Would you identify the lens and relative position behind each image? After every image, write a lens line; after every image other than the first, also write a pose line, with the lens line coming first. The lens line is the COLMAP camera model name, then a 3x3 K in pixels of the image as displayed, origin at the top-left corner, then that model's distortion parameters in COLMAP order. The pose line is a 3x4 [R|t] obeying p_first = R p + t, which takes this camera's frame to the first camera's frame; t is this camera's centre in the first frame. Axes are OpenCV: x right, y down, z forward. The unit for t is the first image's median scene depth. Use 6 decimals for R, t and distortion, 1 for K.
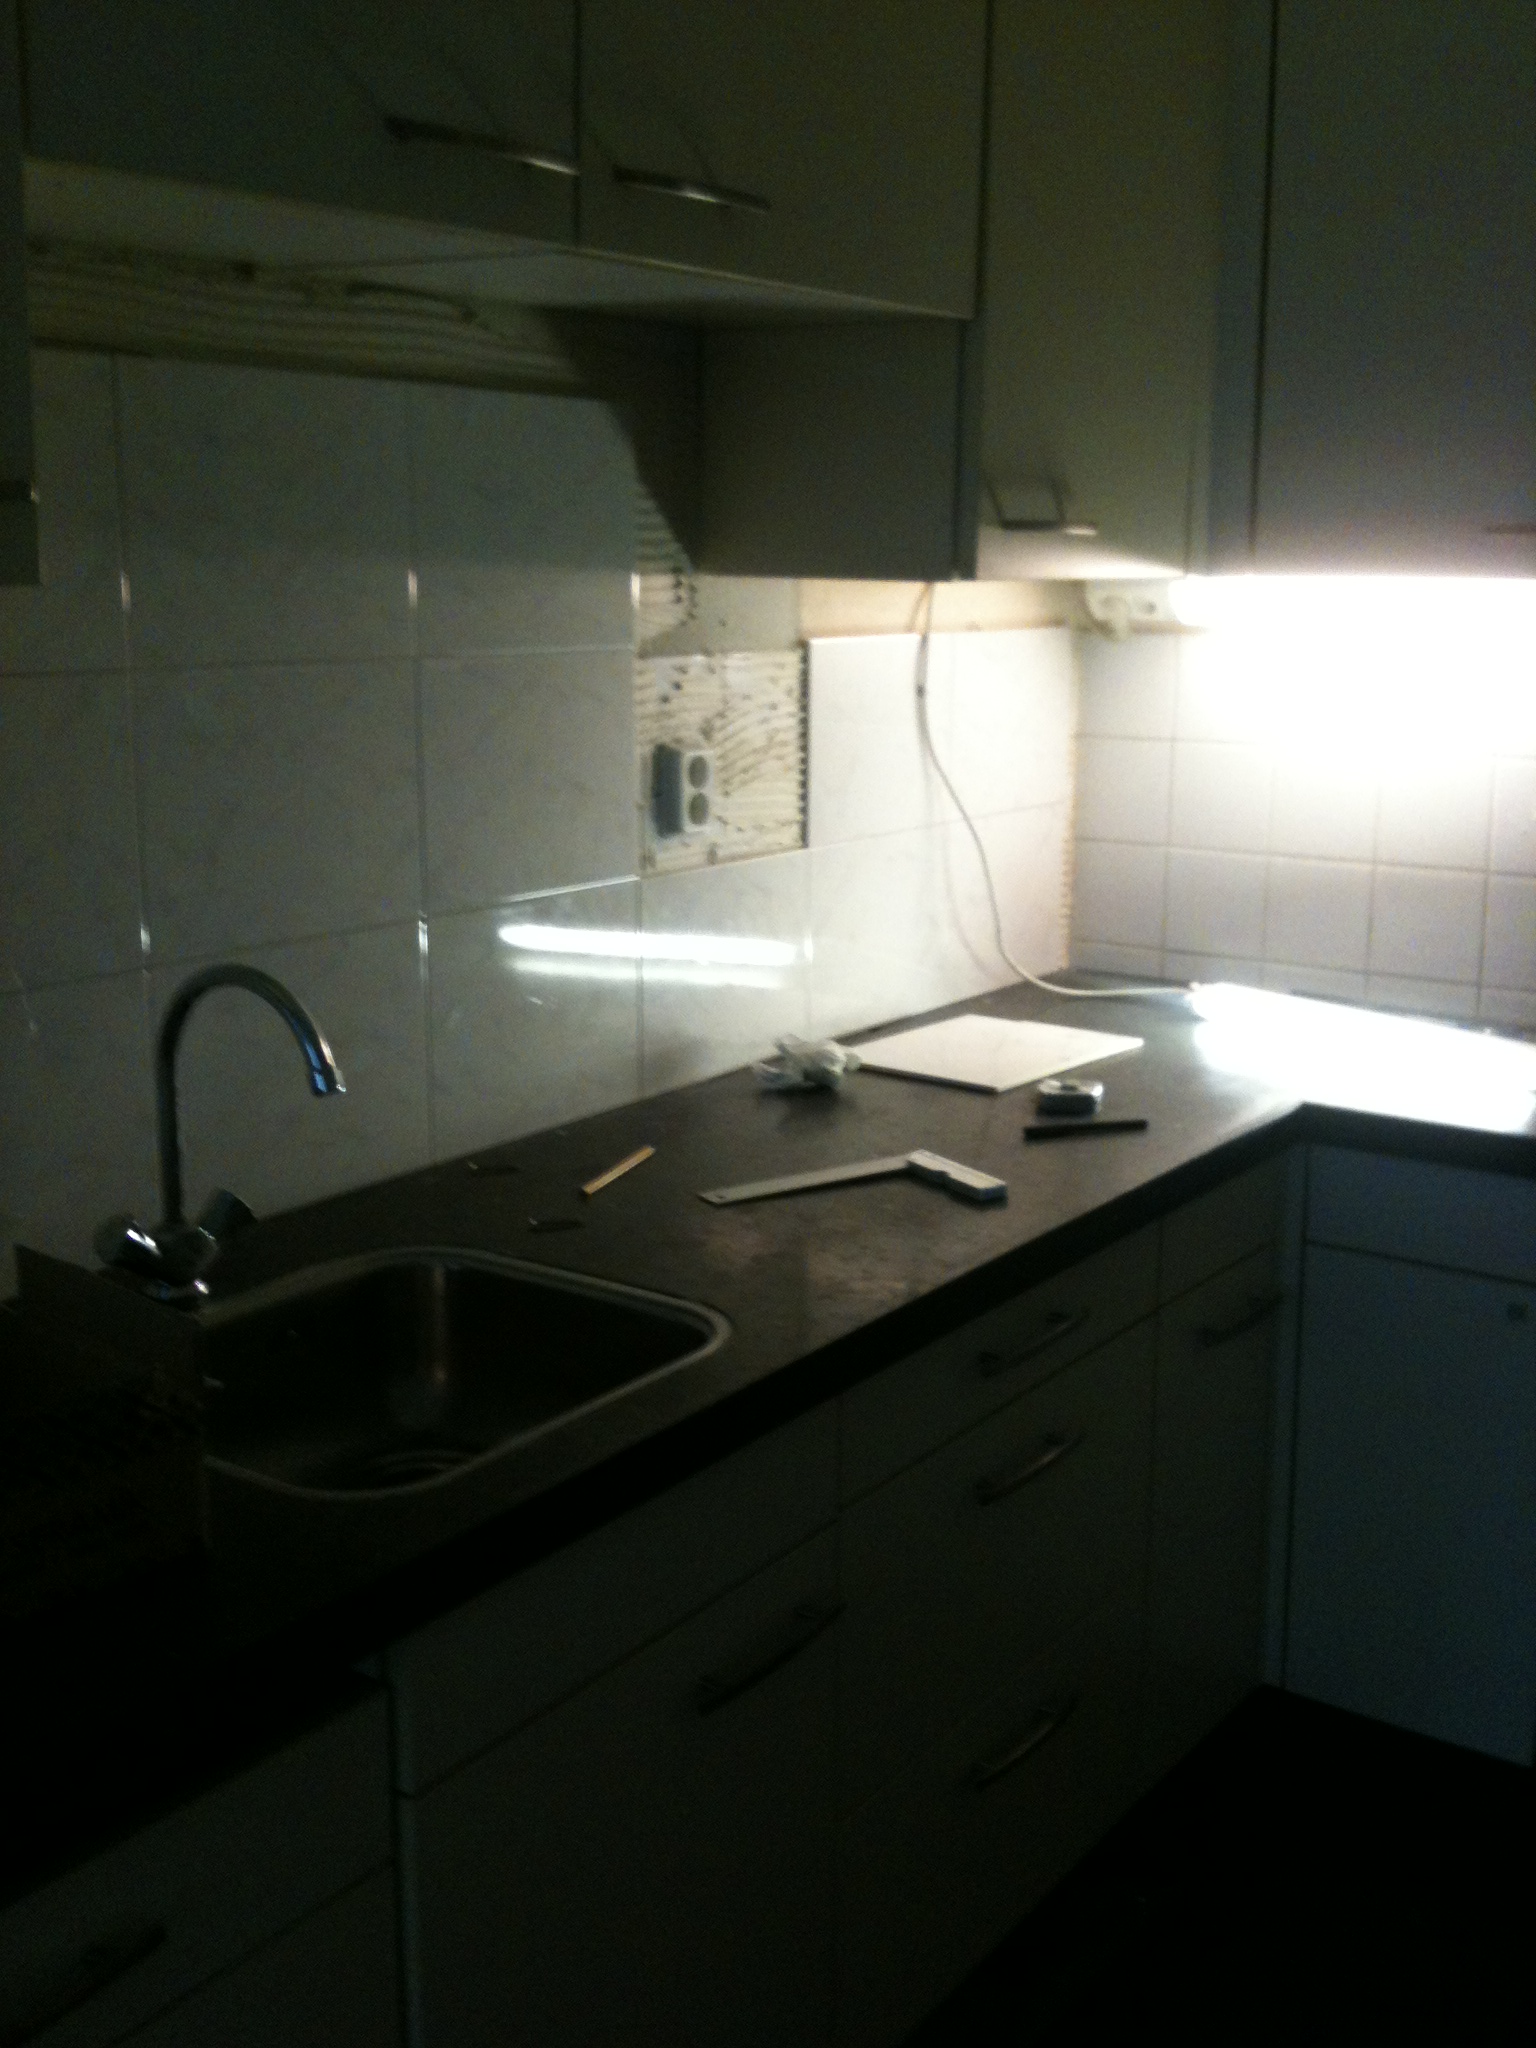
lens RADIAL K [[2262.8, 0, 767.9], [0, 2262.8, 1021.0], [0, 0, 1]] dist [0.047850, 0.000000]
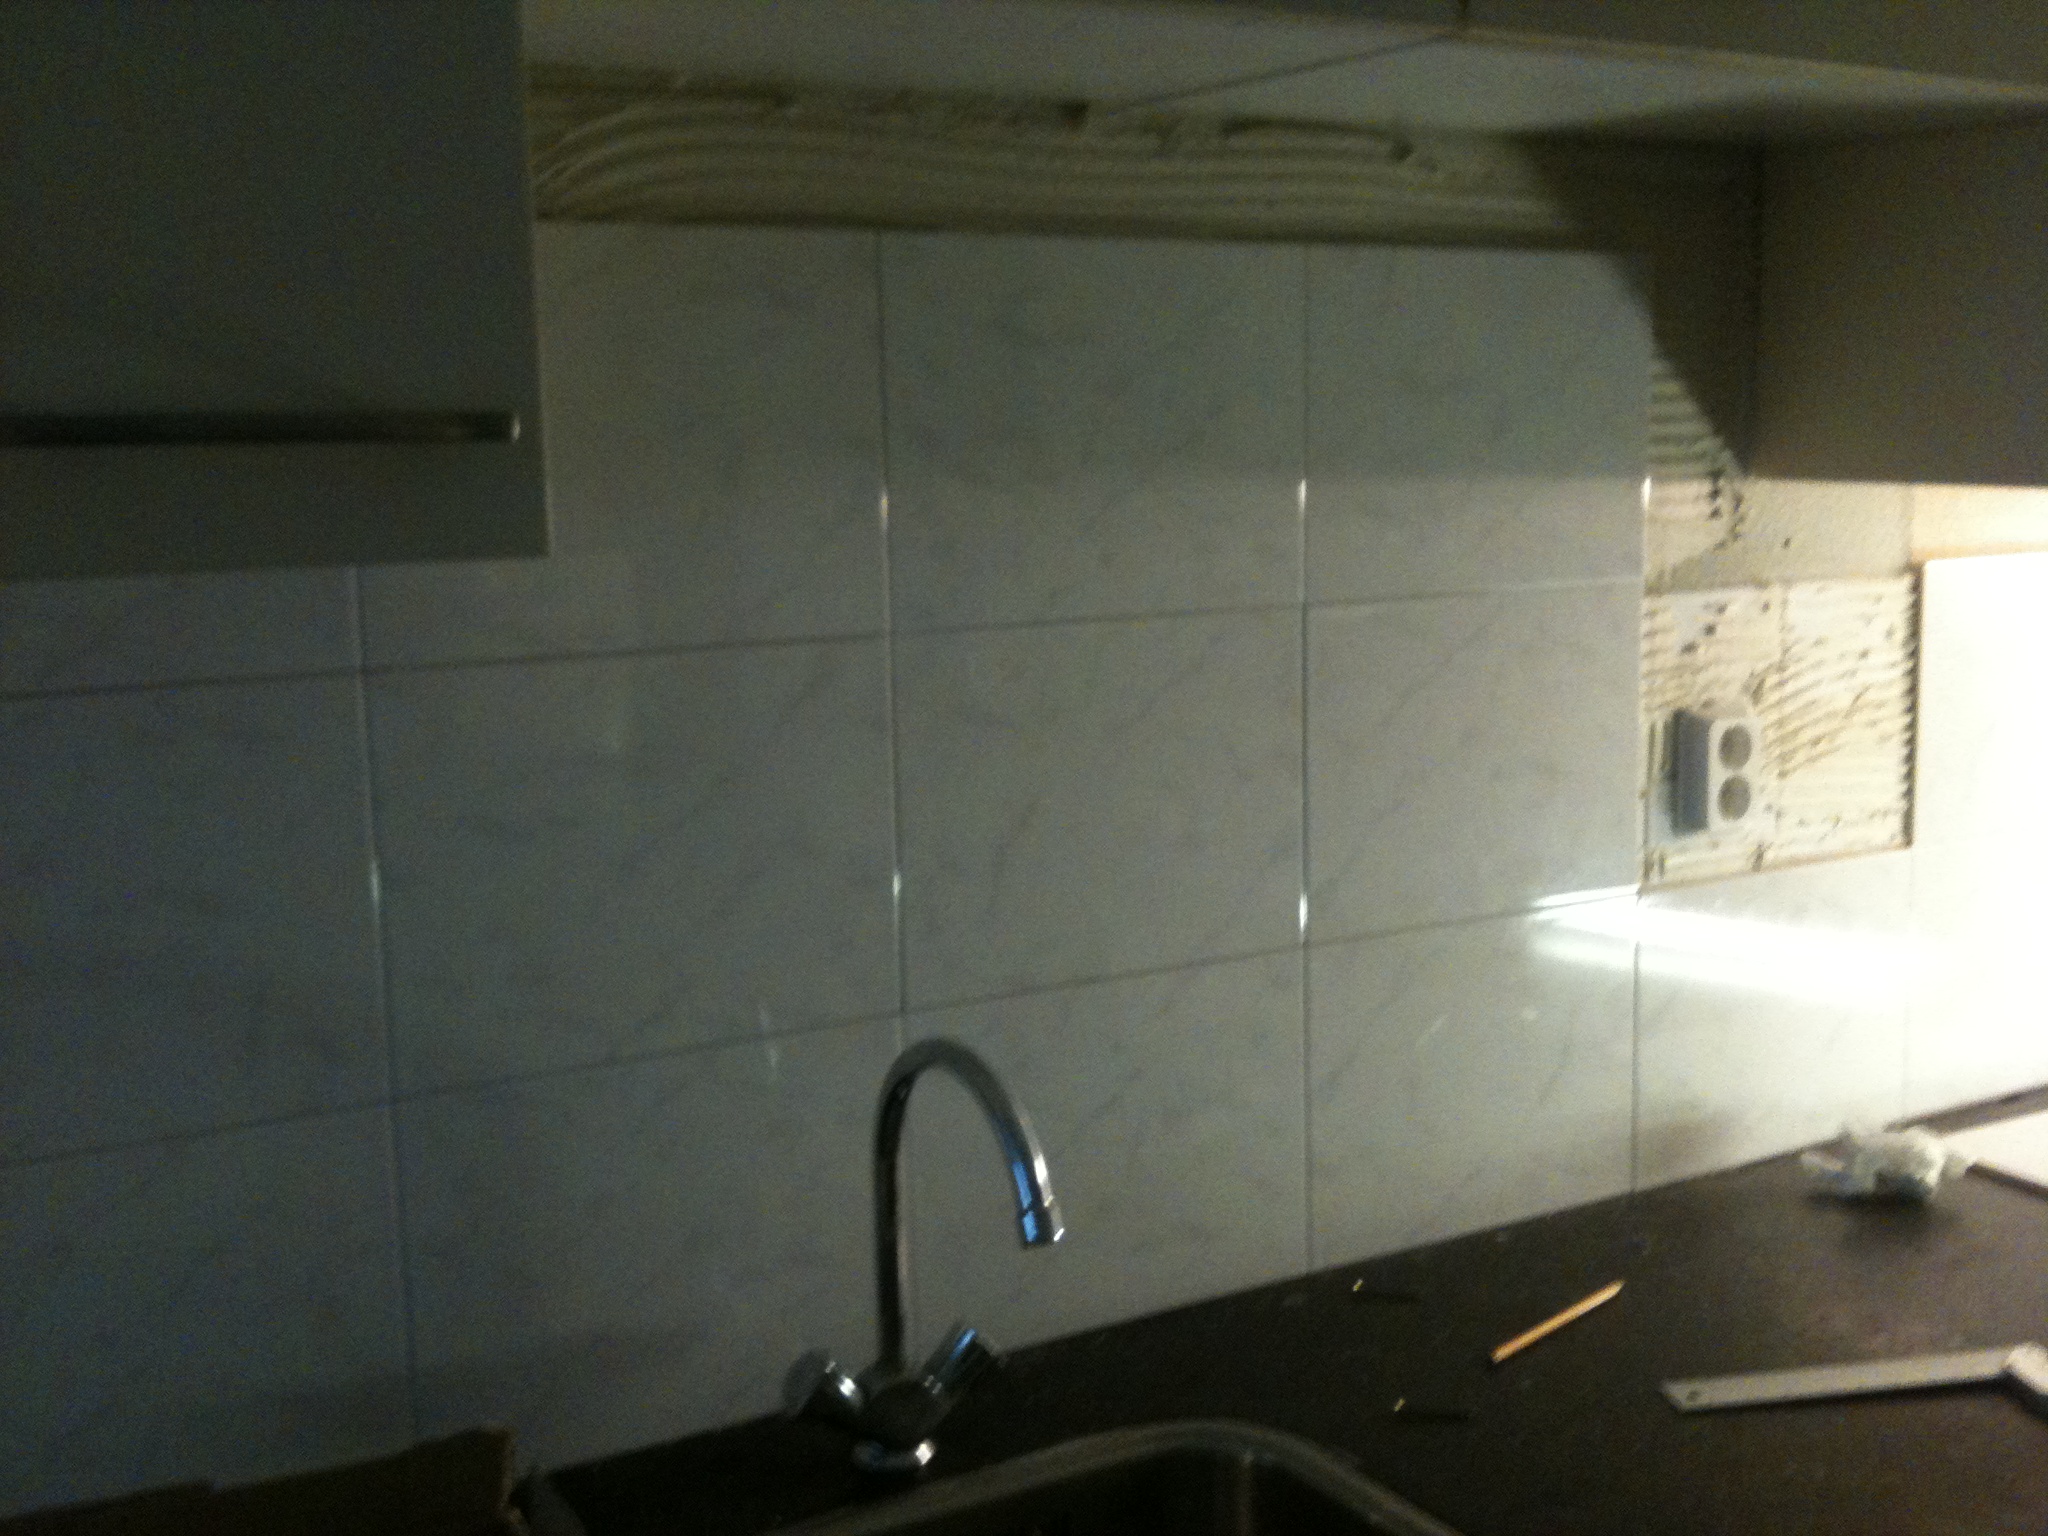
lens RADIAL K [[2262.8, 0, 1024.9], [0, 2262.8, 770.8], [0, 0, 1]] dist [0.047850, 0.000000]
pose [[0.913624, 0.037419, -0.404834, 0.061512], [-0.058750, 0.997455, -0.040390, -0.064484], [0.402293, 0.060685, 0.913498, 0.259907]]
